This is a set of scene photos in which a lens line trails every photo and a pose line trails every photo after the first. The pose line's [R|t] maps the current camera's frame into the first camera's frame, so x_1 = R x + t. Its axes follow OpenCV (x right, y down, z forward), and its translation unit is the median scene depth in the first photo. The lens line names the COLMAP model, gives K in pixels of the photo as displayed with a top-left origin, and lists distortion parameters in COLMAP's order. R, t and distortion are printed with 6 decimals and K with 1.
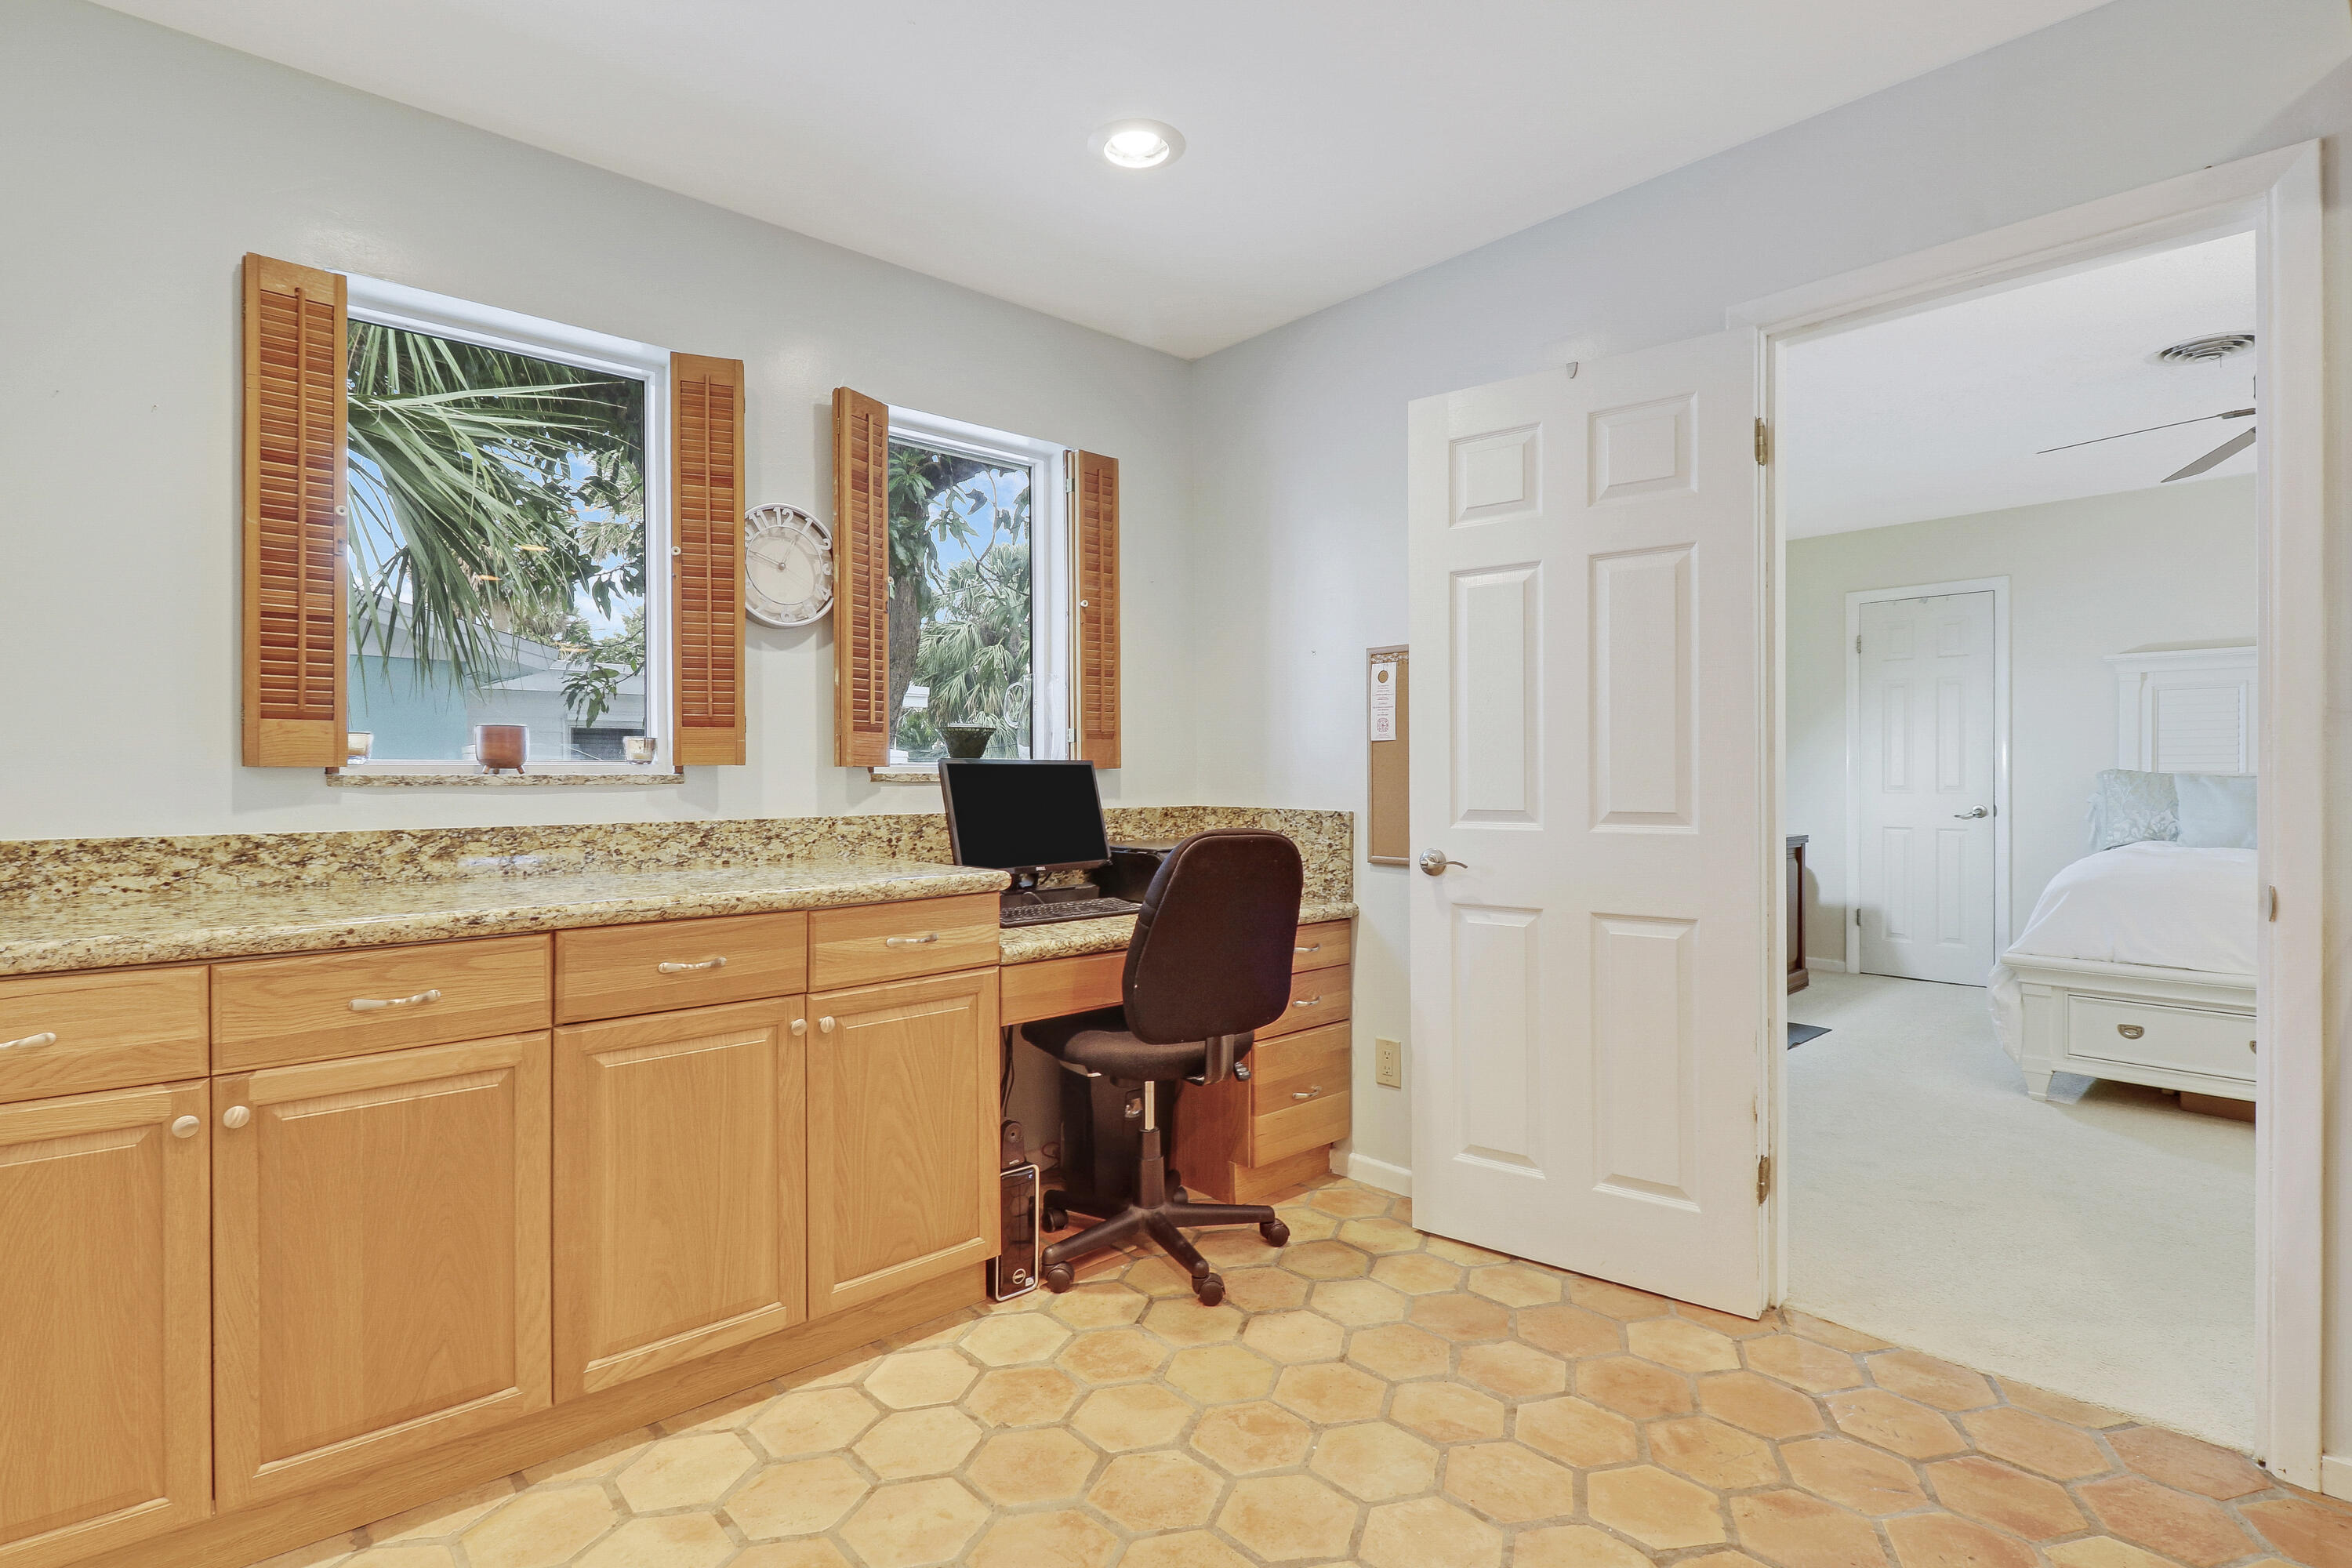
lens RADIAL K [[1122.1, 0, 1180.9], [0, 1122.1, 780.4], [0, 0, 1]] dist [-0.016337, -0.000442]
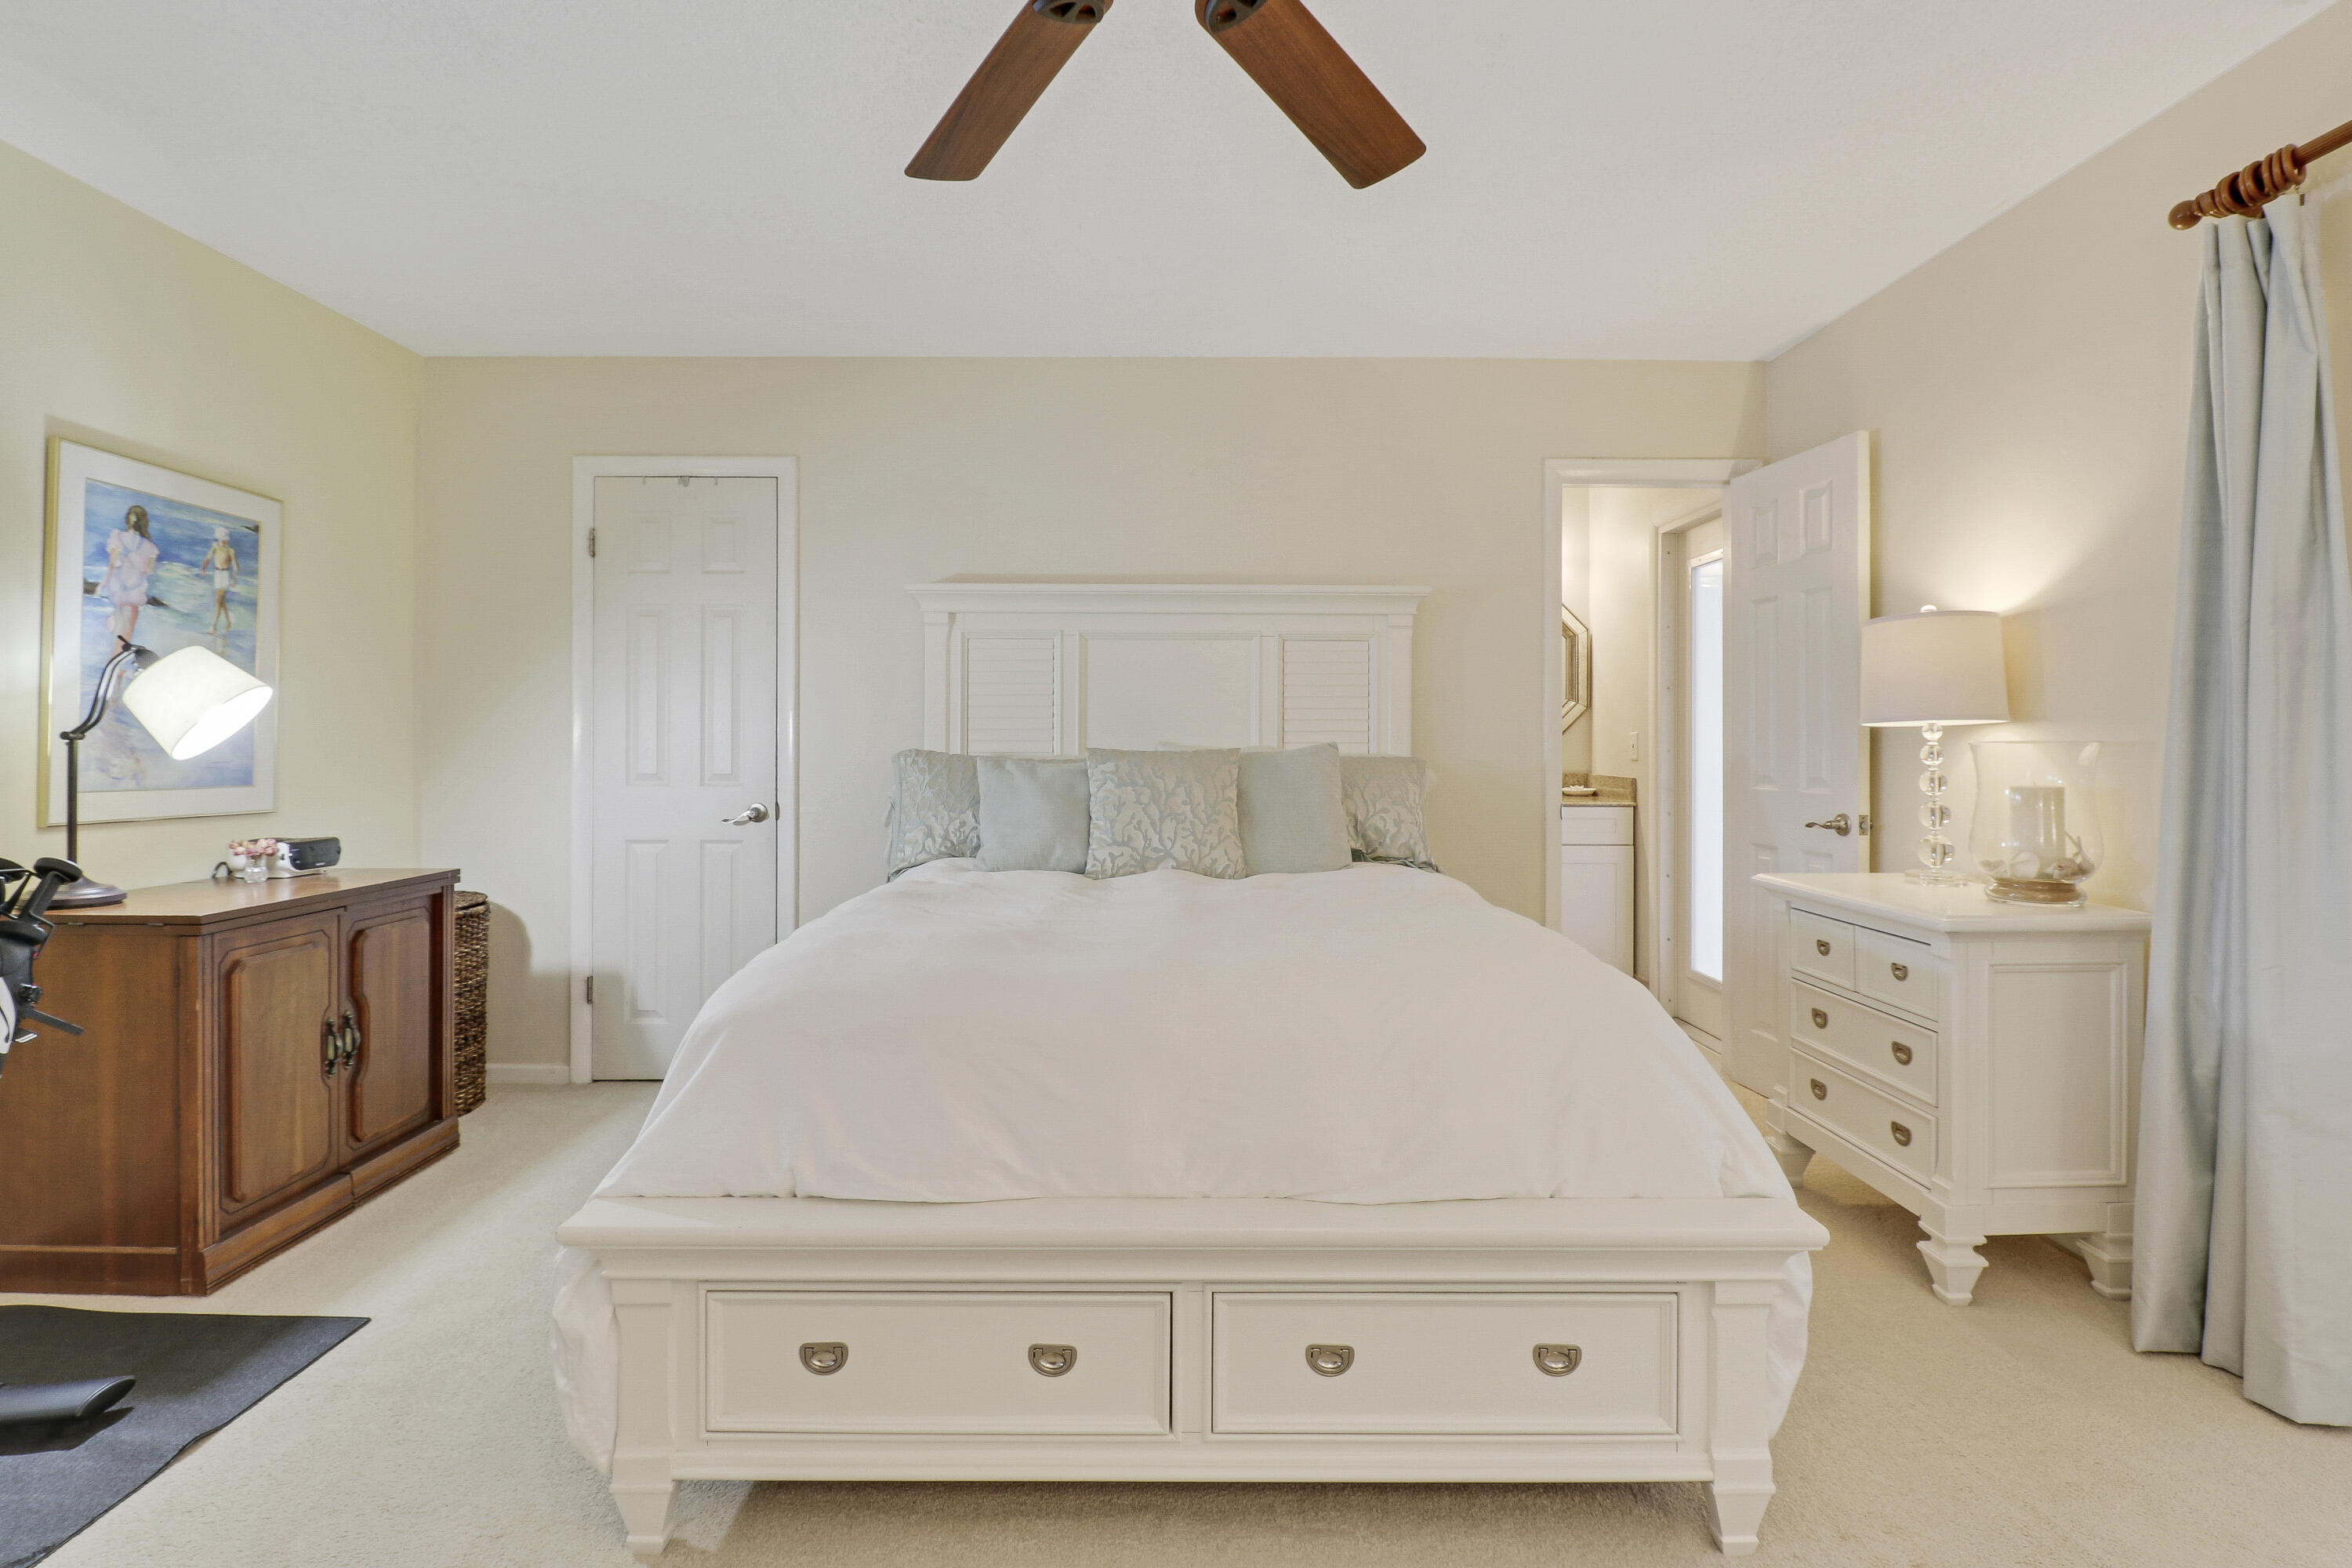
lens RADIAL K [[1122.1, 0, 1180.9], [0, 1122.1, 780.4], [0, 0, 1]] dist [-0.016337, -0.000442]
pose [[0.660005, -0.018615, 0.751030, 0.448368], [0.001539, 0.999724, 0.023427, -0.006870], [-0.751259, -0.014306, 0.659852, 0.438127]]
